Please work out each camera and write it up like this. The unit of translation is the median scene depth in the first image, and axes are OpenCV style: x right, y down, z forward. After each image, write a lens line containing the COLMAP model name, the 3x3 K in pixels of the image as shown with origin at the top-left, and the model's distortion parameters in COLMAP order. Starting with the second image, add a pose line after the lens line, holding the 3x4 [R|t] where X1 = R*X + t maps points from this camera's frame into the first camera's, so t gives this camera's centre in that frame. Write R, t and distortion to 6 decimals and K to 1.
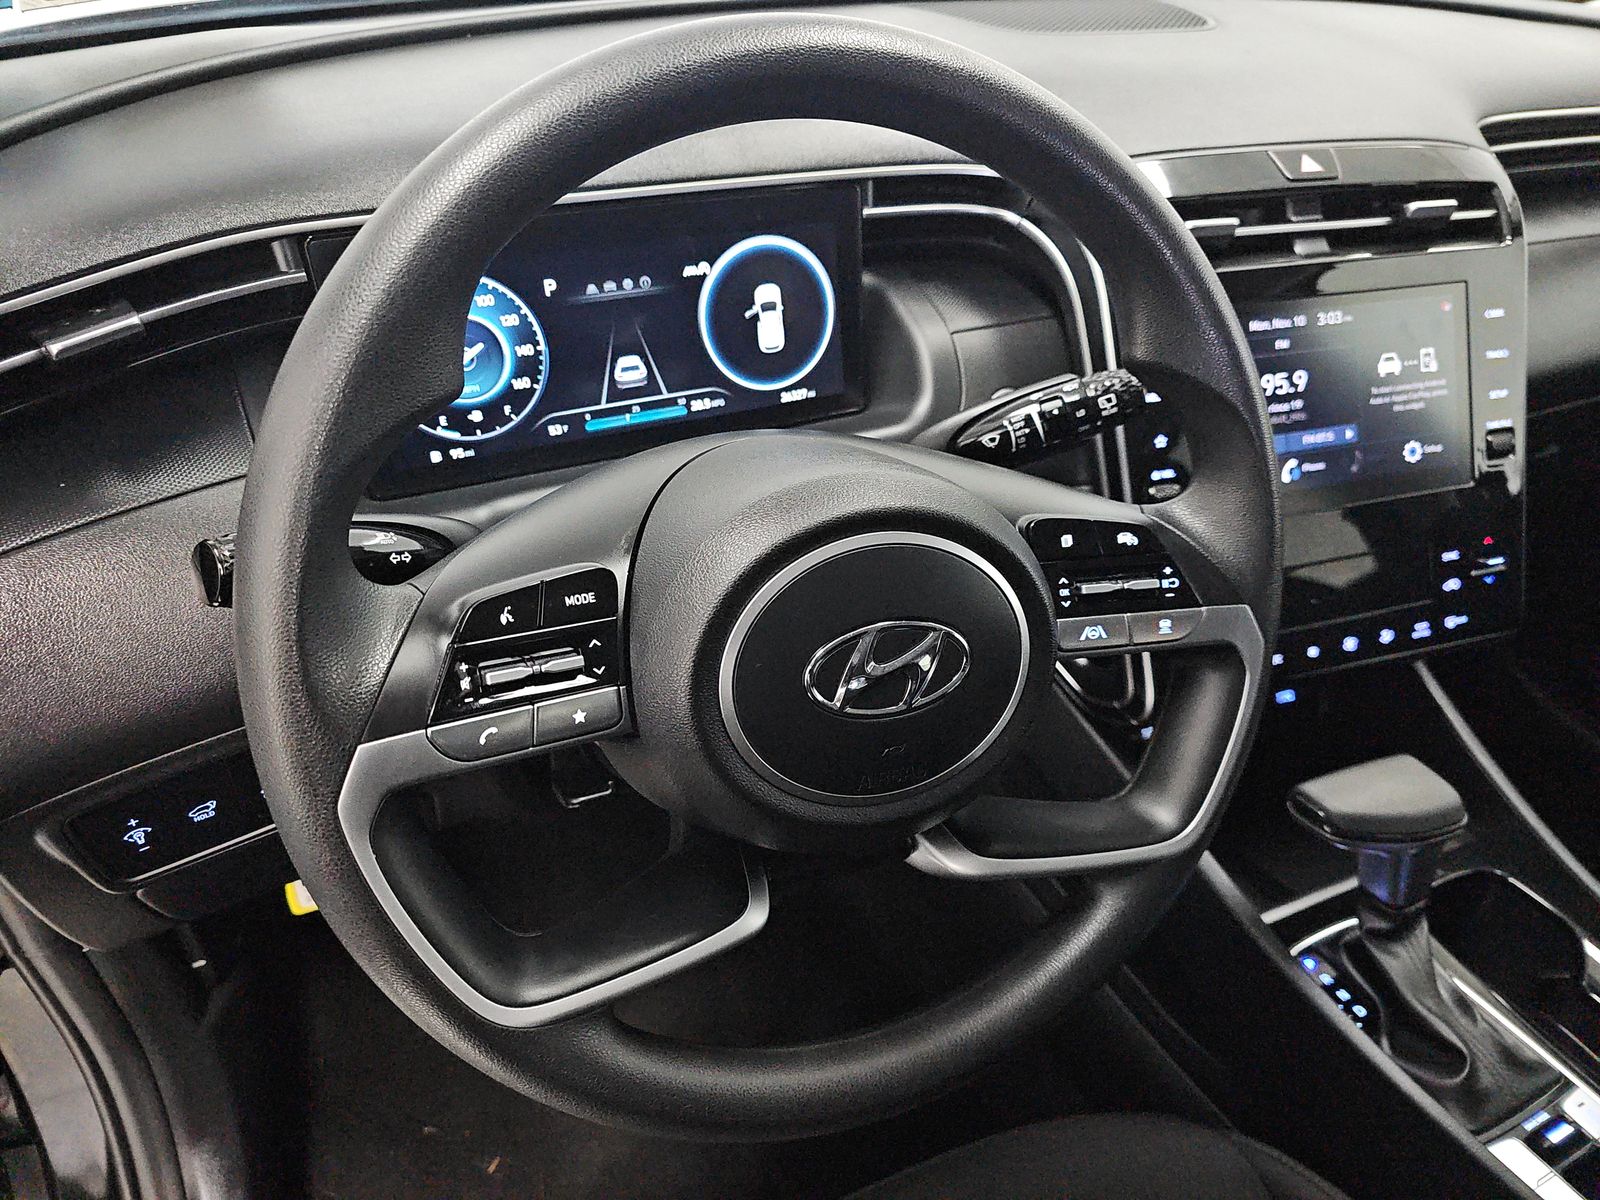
lens RADIAL K [[1064.5, 0, 843.4], [0, 1064.5, 559.1], [0, 0, 1]] dist [-0.024131, -0.001389]
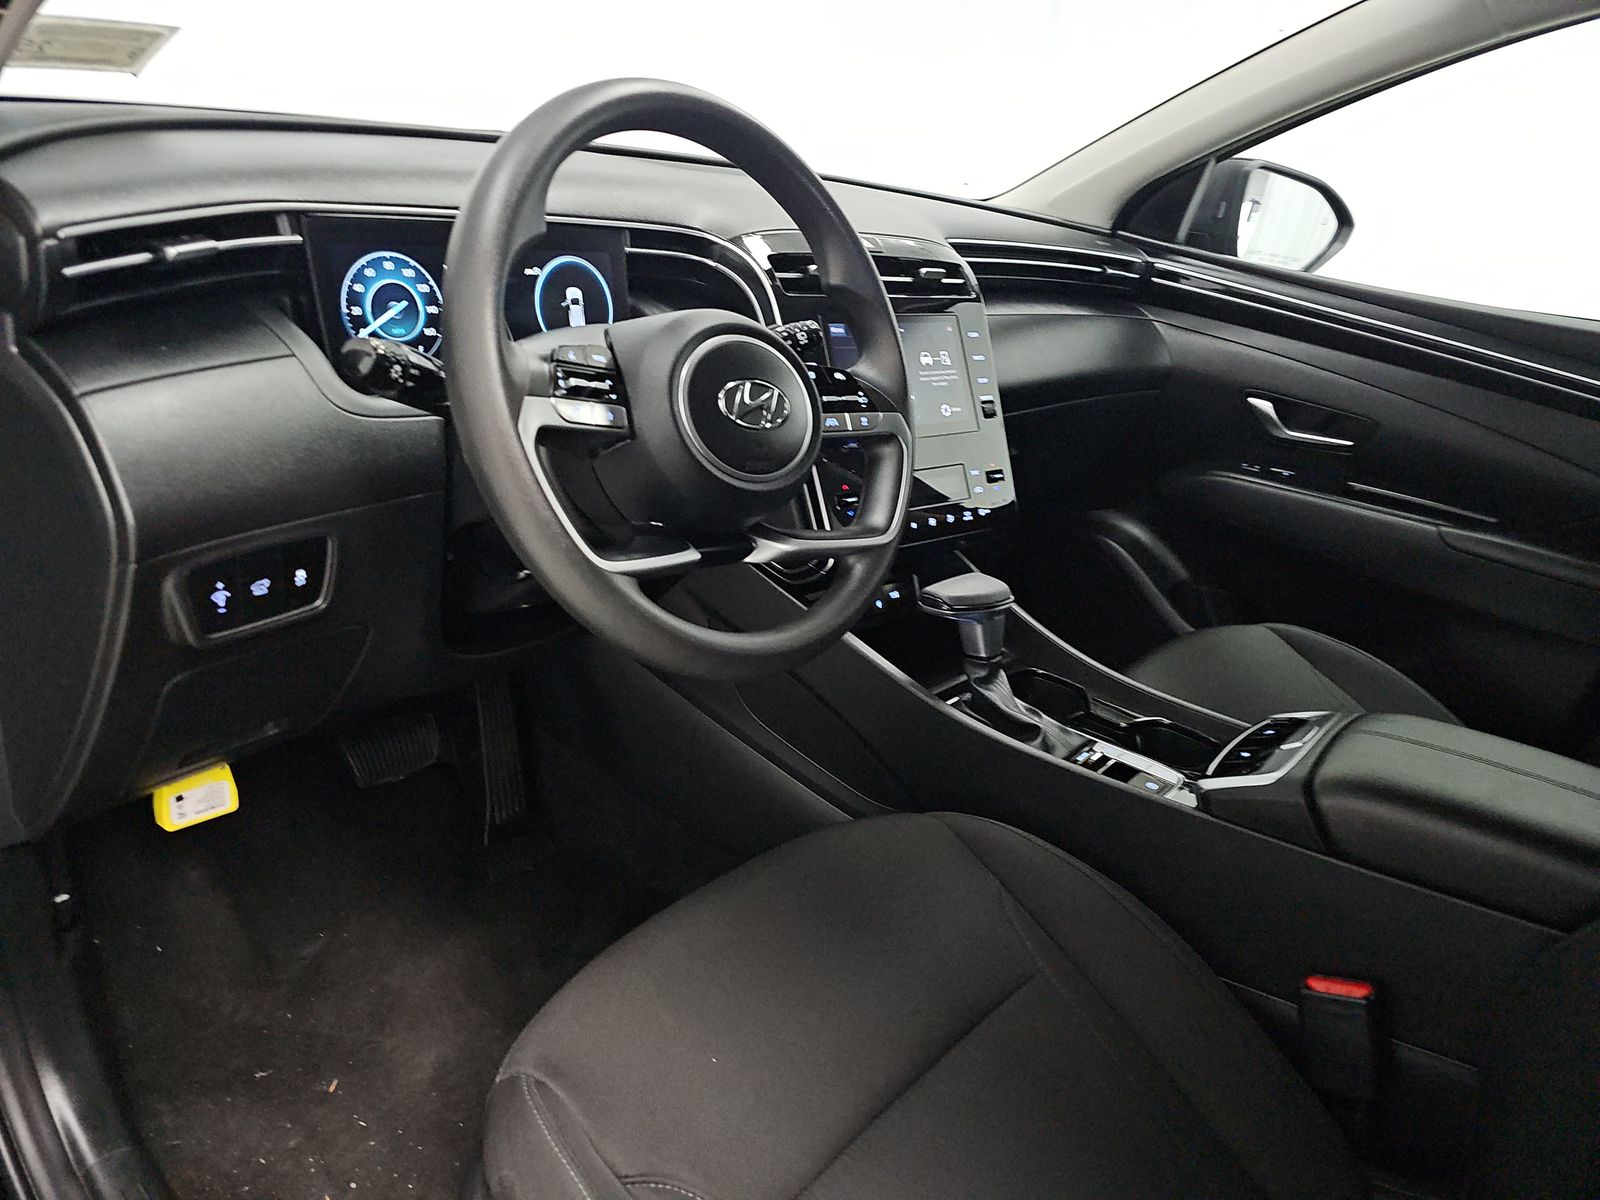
lens RADIAL K [[1037.0, 0, 805.1], [0, 1037.0, 604.0], [0, 0, 1]] dist [0.009094, -0.001654]
pose [[0.913647, -0.085321, 0.397454, -0.408801], [0.150719, 0.979139, -0.136275, 0.456667], [-0.377536, 0.184411, 0.907447, -0.421367]]
